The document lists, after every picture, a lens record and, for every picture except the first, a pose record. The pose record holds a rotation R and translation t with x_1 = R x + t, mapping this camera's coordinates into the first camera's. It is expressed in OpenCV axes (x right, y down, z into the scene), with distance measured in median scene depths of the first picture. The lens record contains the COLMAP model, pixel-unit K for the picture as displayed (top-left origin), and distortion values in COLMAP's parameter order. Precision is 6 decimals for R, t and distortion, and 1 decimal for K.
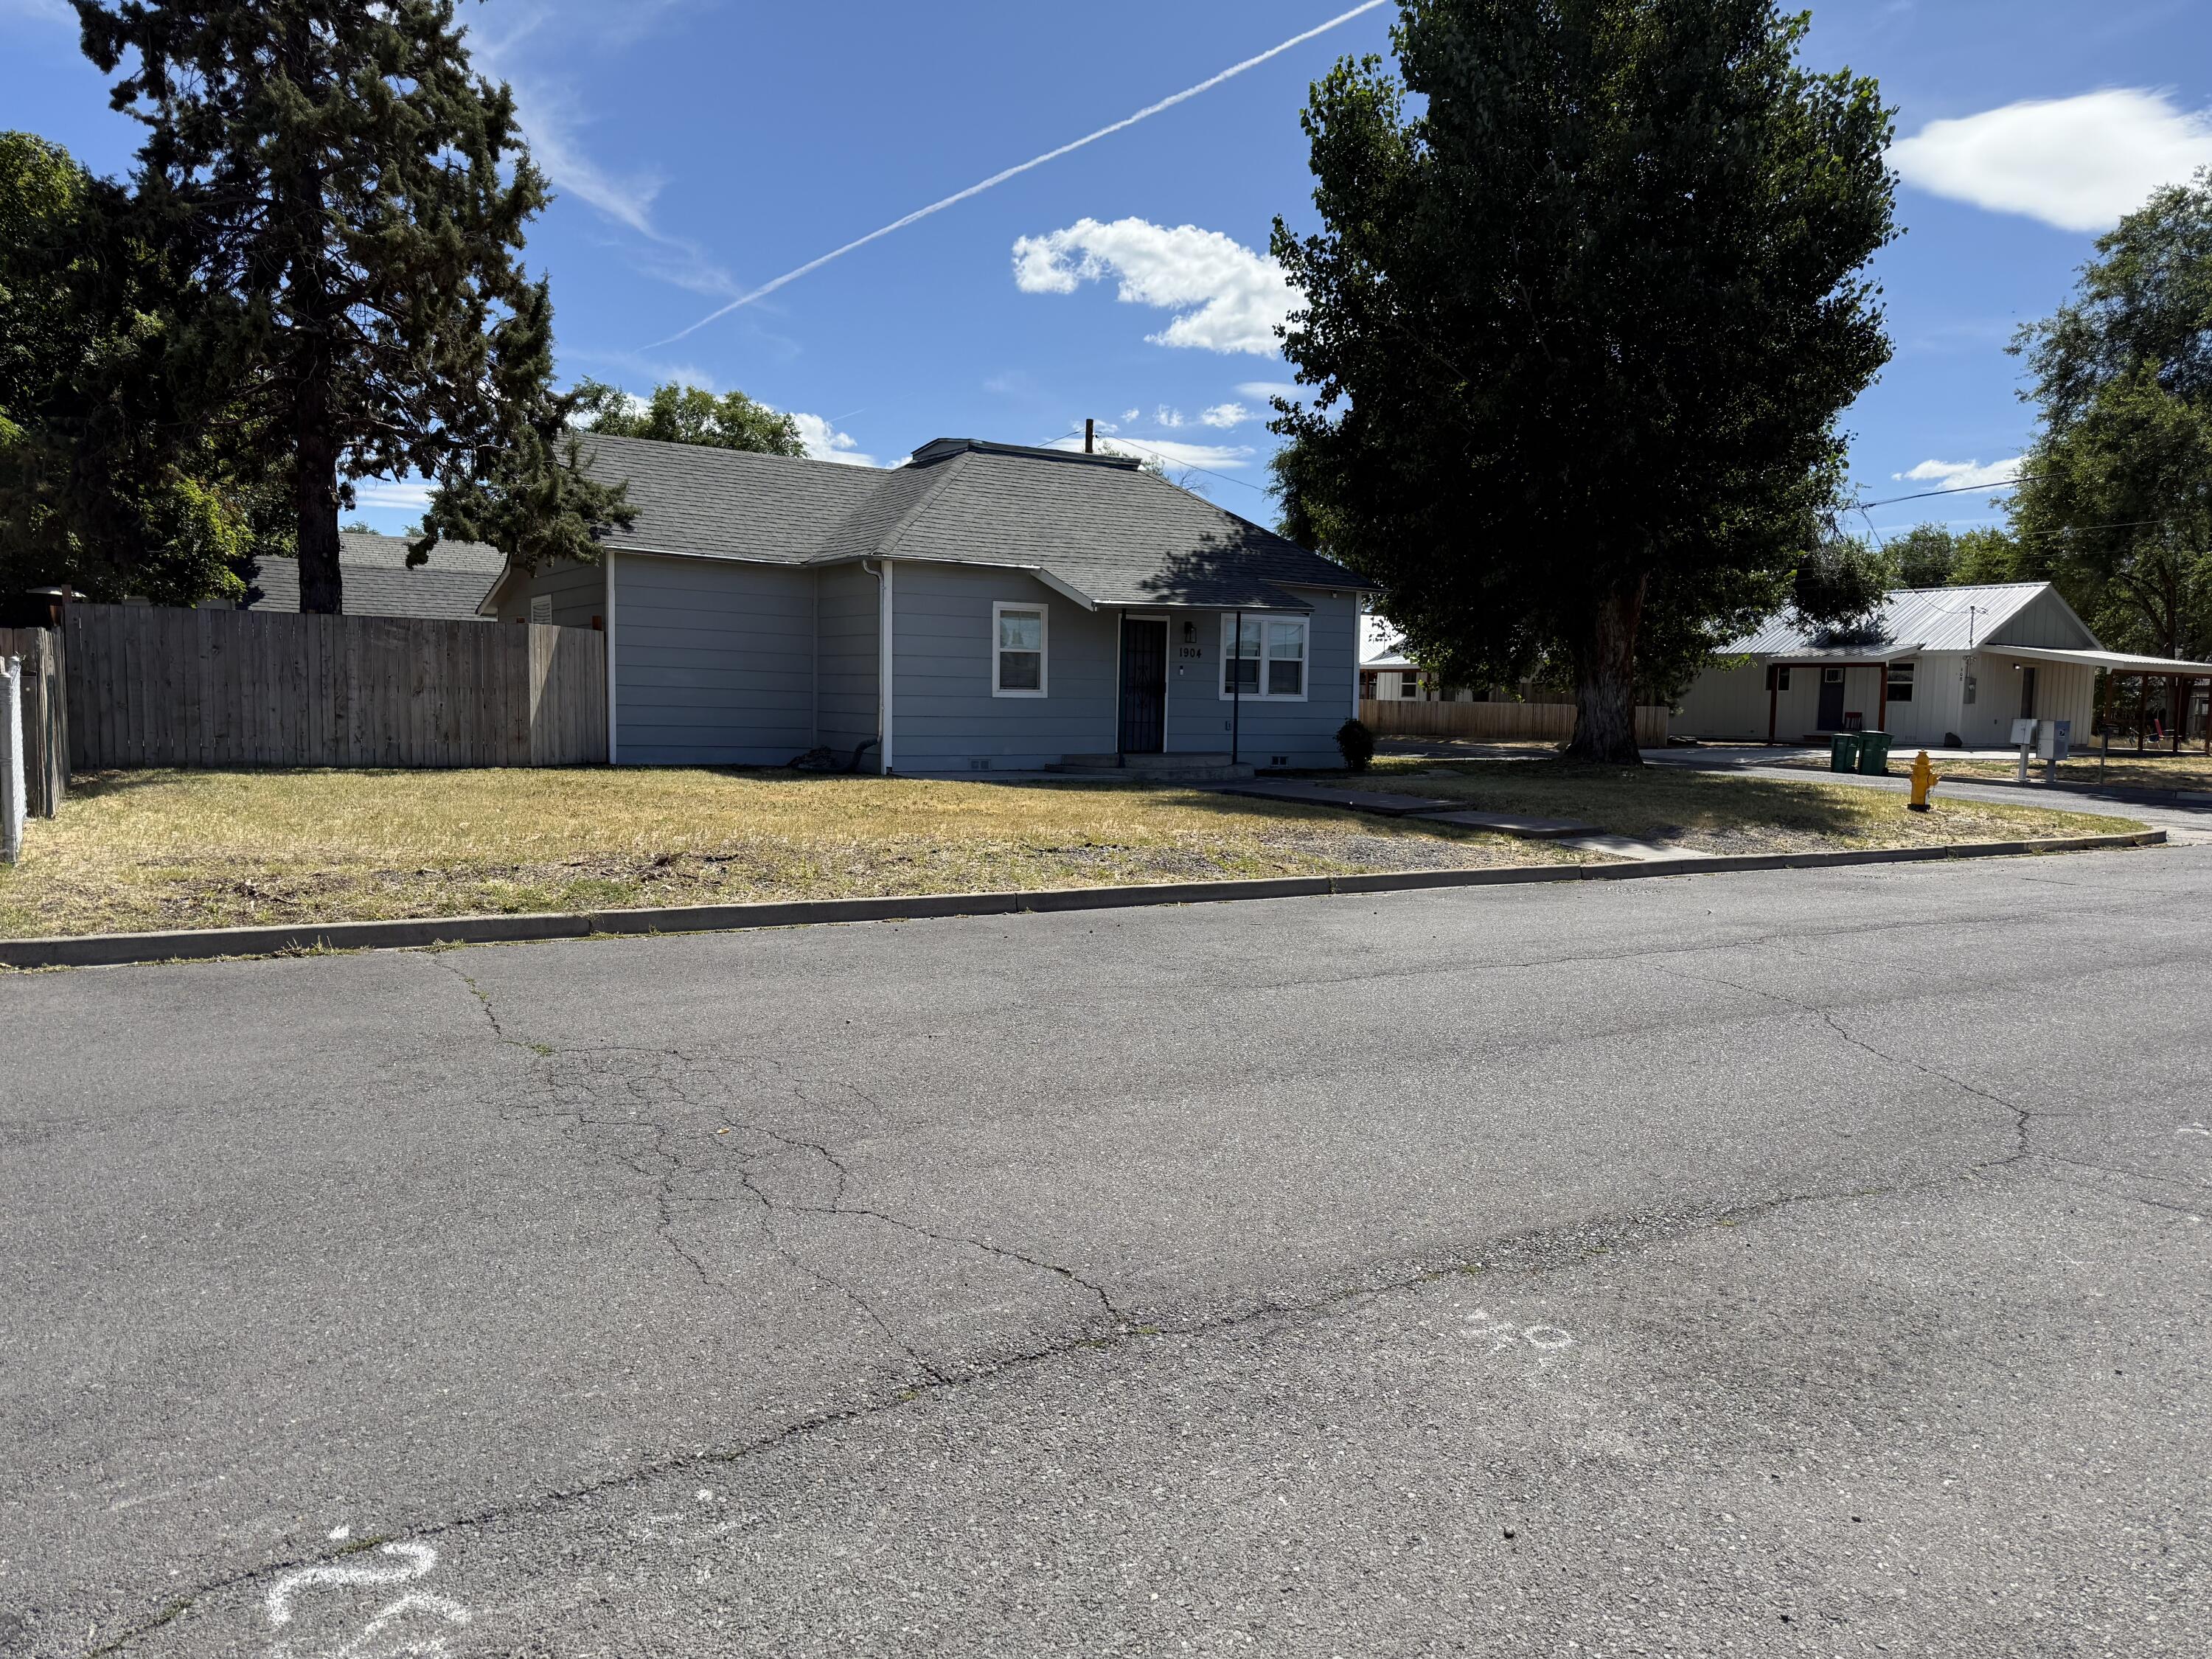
lens RADIAL K [[1557.7, 0, 1116.8], [0, 1557.7, 819.6], [0, 0, 1]] dist [0.062437, -0.093098]
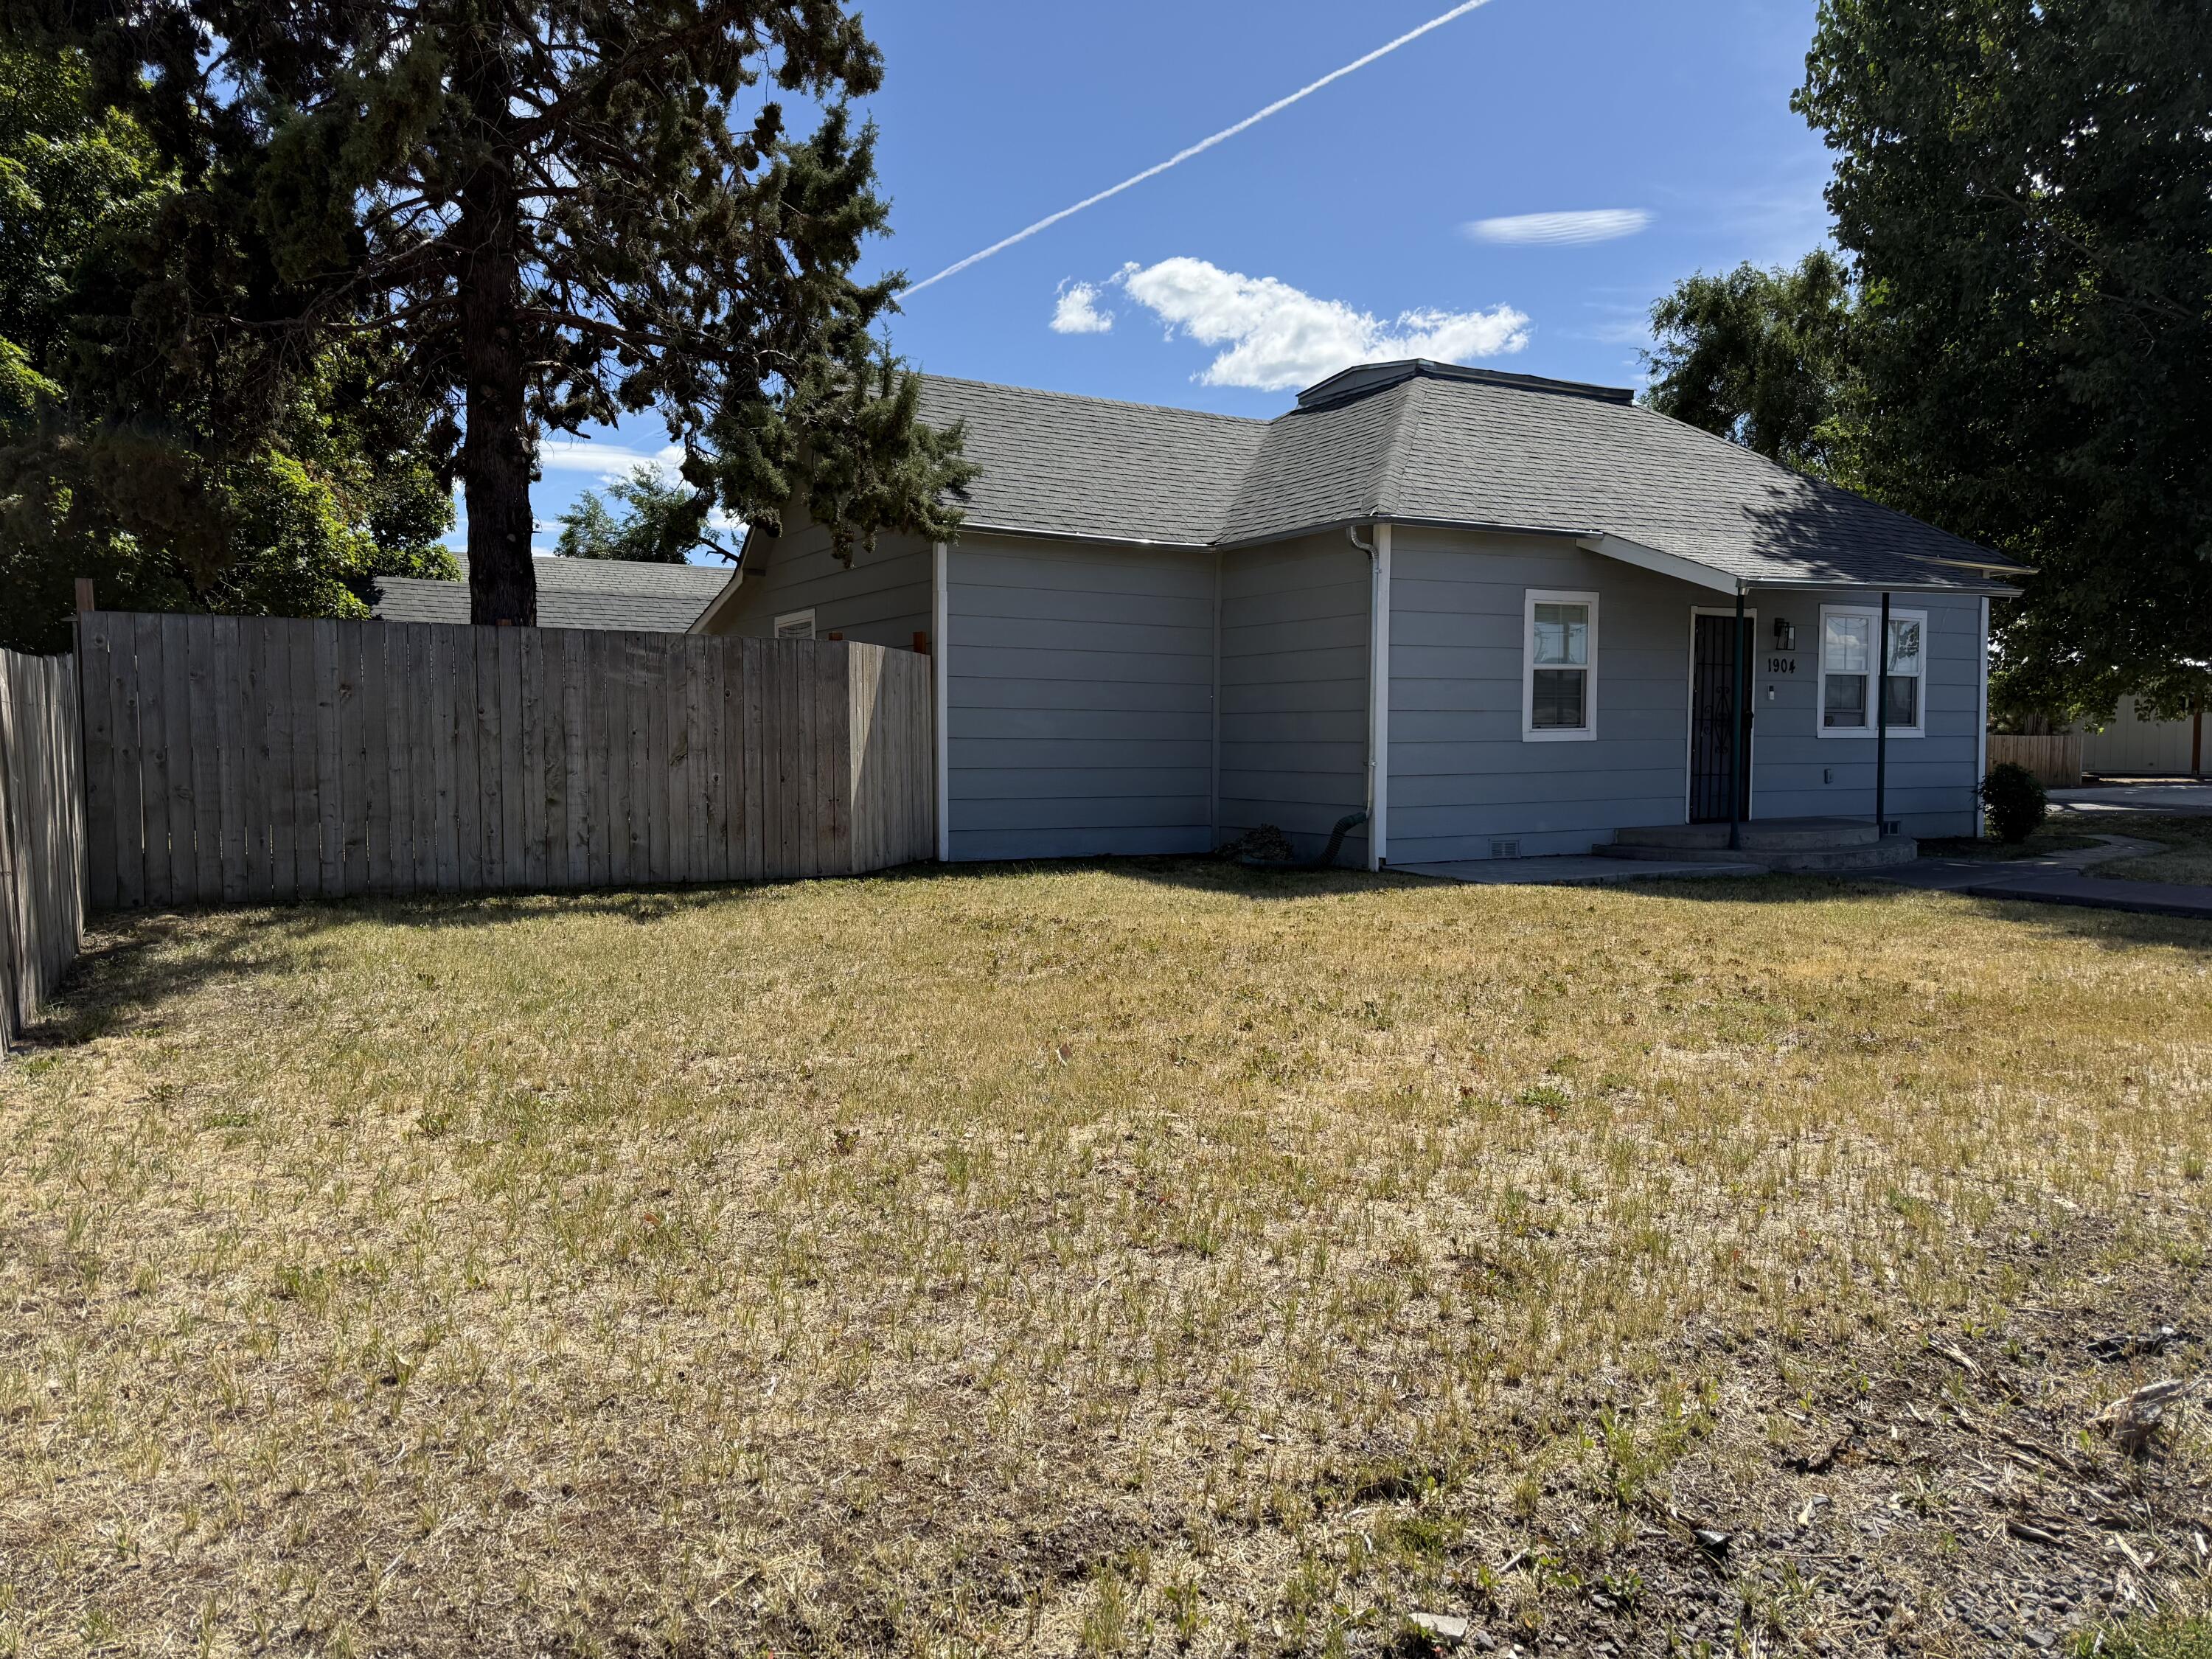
lens RADIAL K [[1557.7, 0, 1110.5], [0, 1557.7, 836.0], [0, 0, 1]] dist [0.062437, -0.093098]
pose [[0.998779, -0.020833, -0.044802, -0.219568], [0.020199, 0.999690, -0.014563, -0.034374], [0.045091, 0.013640, 0.998890, 0.356444]]
